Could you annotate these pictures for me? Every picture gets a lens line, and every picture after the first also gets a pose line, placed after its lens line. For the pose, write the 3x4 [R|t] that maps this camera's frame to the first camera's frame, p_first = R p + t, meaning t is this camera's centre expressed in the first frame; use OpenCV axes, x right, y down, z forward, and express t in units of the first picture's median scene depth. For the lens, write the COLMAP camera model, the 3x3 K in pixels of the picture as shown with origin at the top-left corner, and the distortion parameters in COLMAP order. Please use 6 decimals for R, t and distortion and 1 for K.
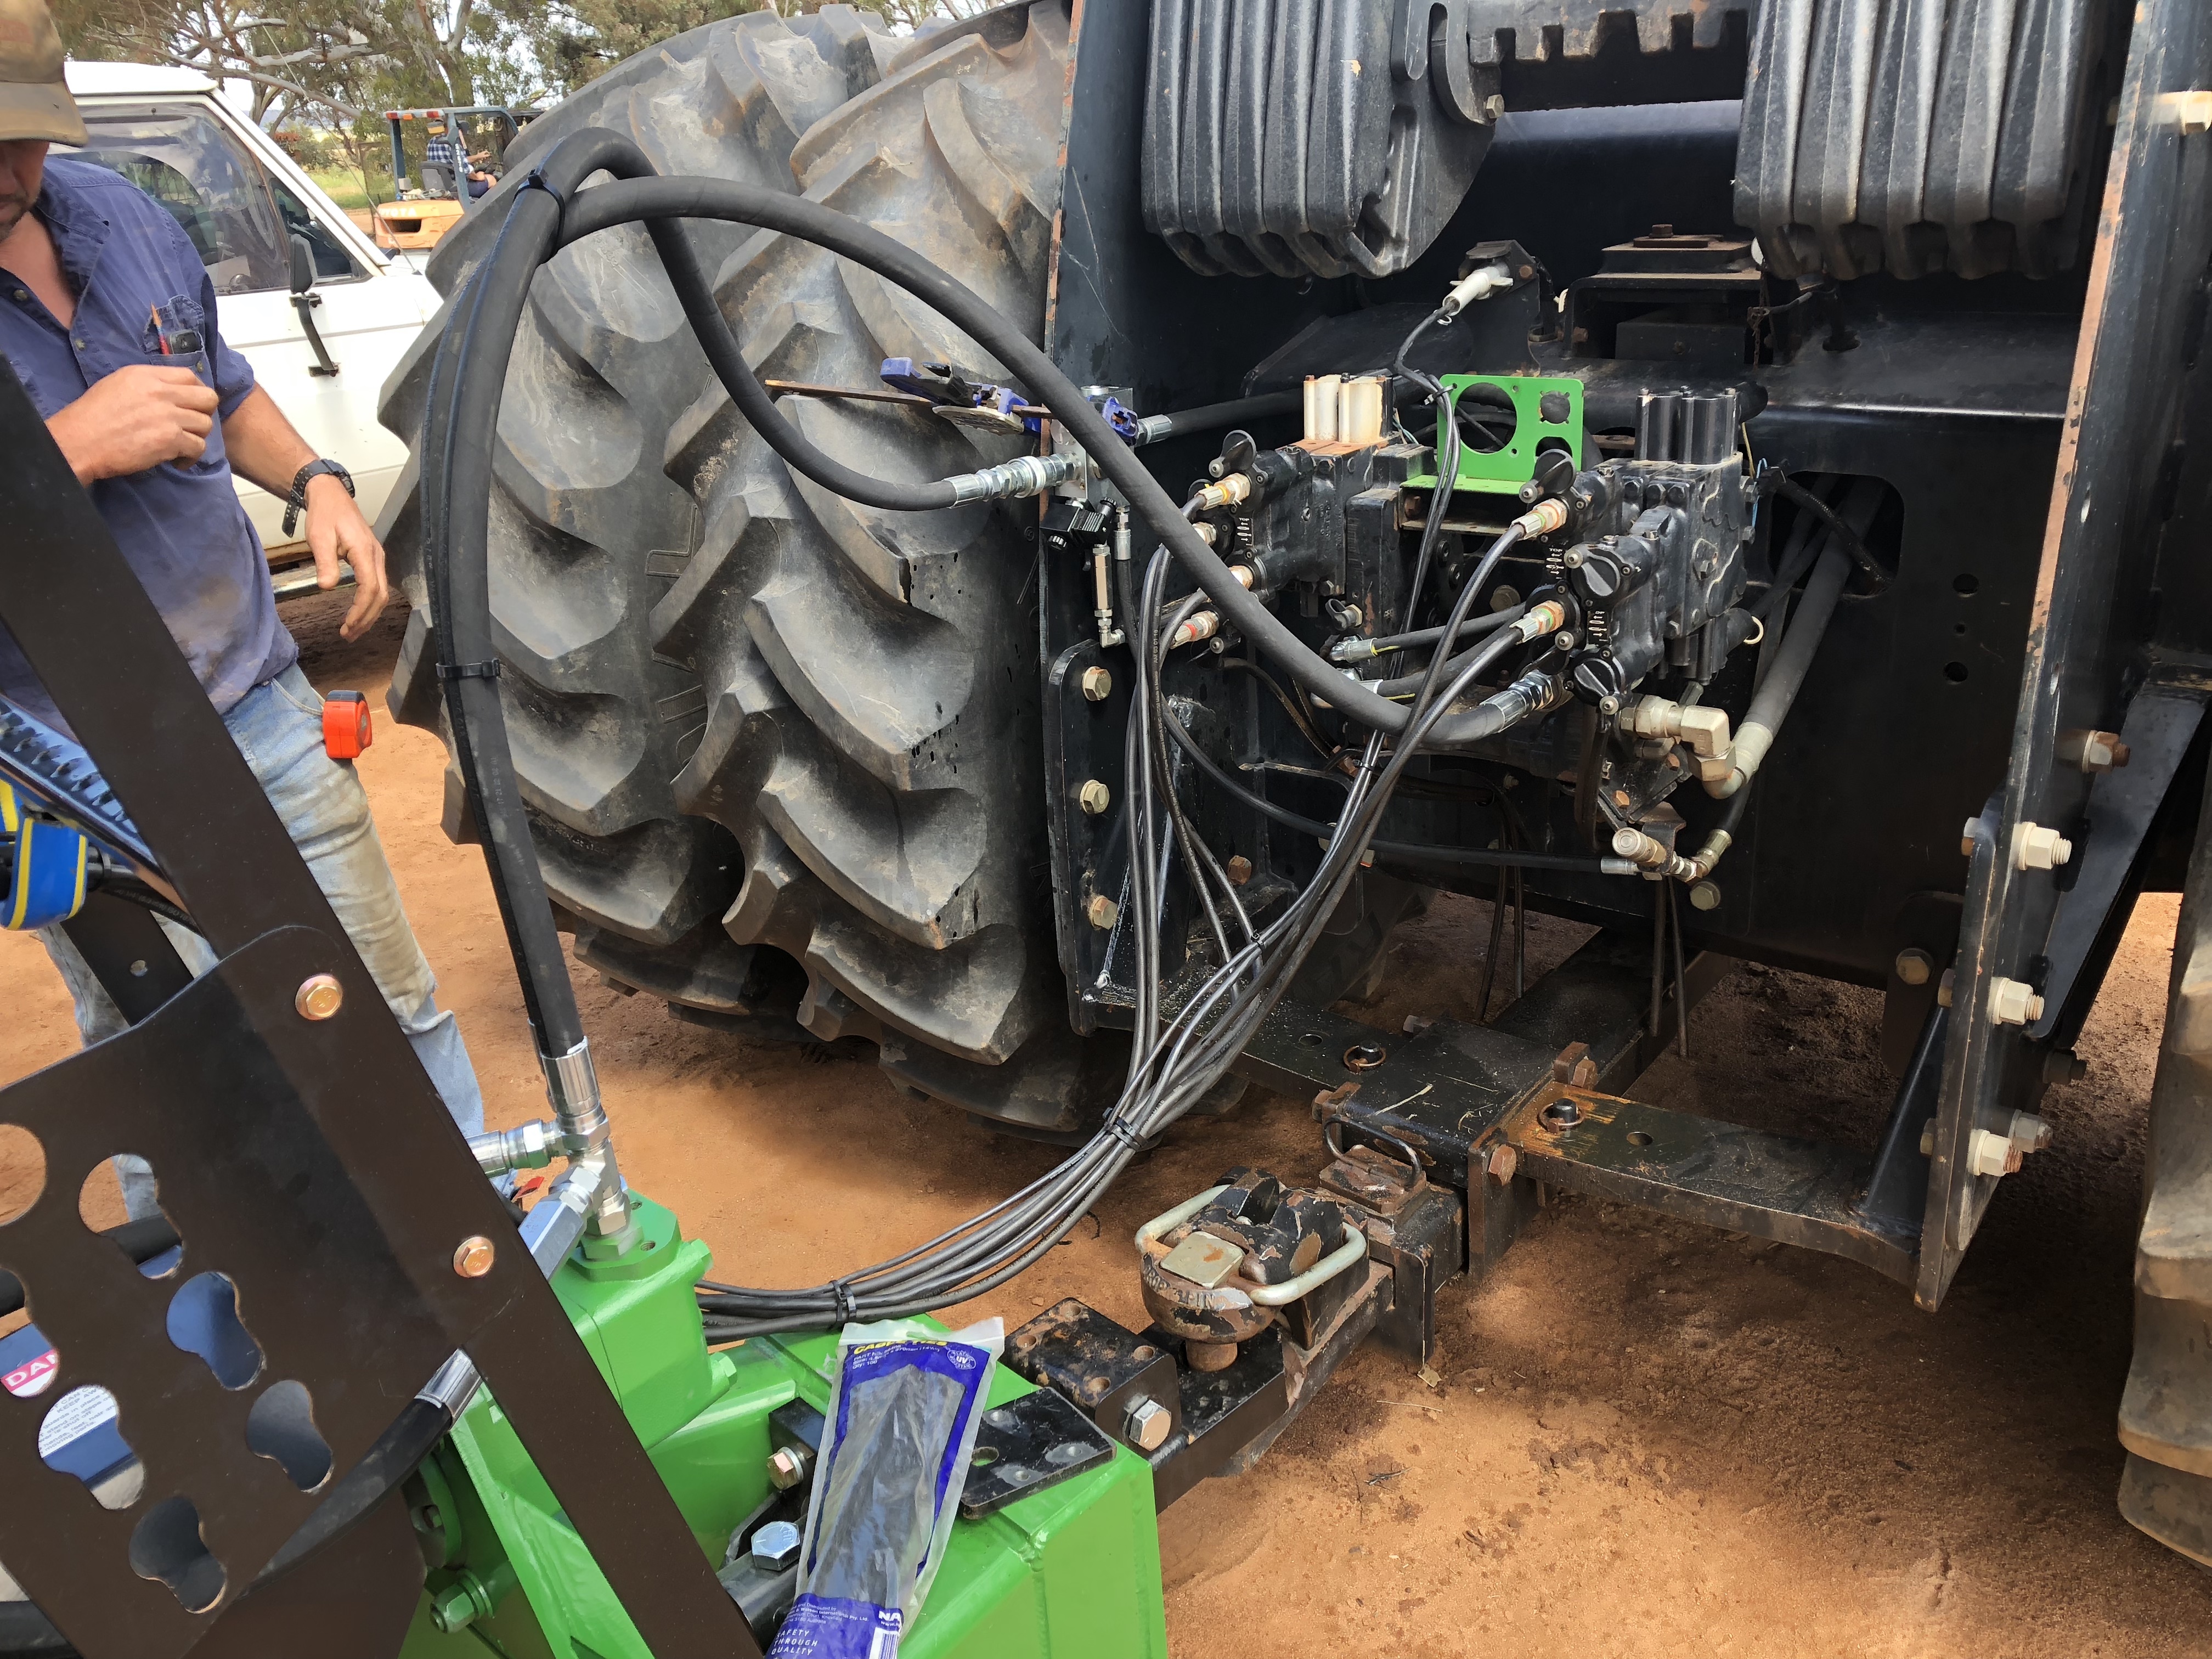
lens RADIAL K [[1843.1, 0, 1106.6], [0, 1843.1, 760.5], [0, 0, 1]] dist [0.007159, -0.000998]
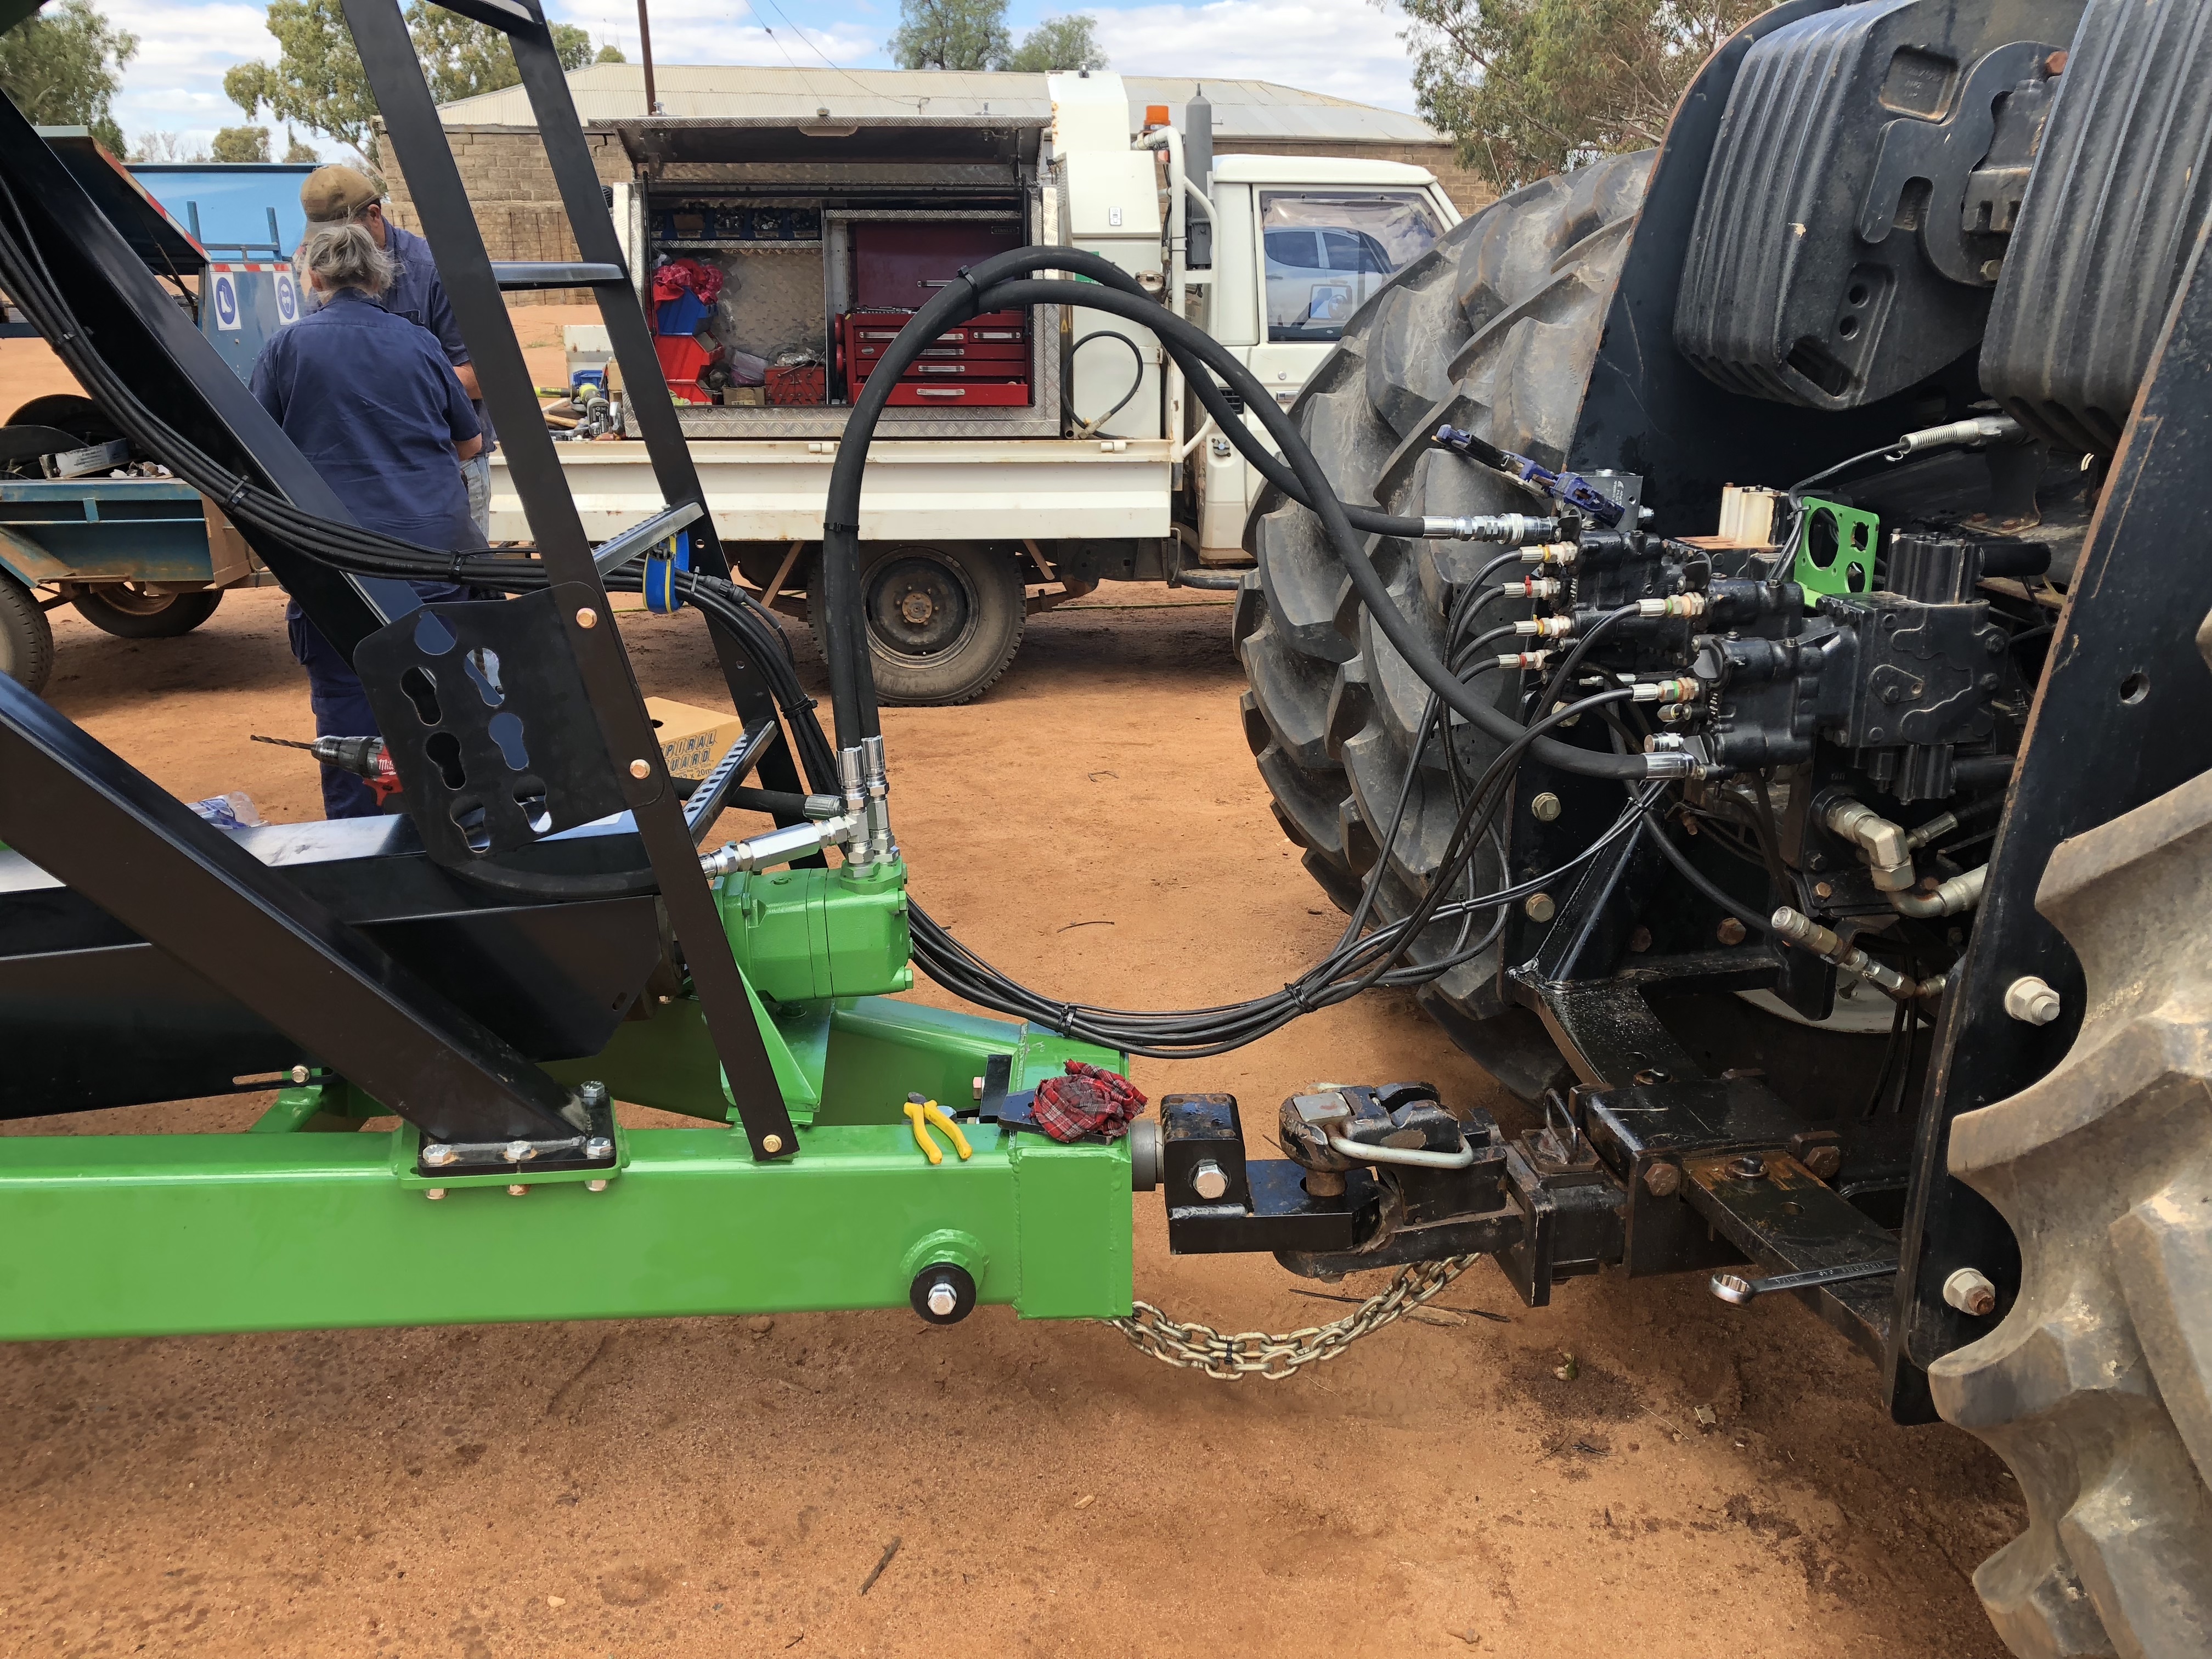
lens RADIAL K [[1843.1, 0, 1106.6], [0, 1843.1, 760.5], [0, 0, 1]] dist [0.007159, -0.000998]
pose [[0.737181, 0.248005, -0.628536, 0.582616], [-0.275102, 0.959780, 0.056051, 0.001773], [0.617157, 0.131592, 0.775758, -0.122029]]
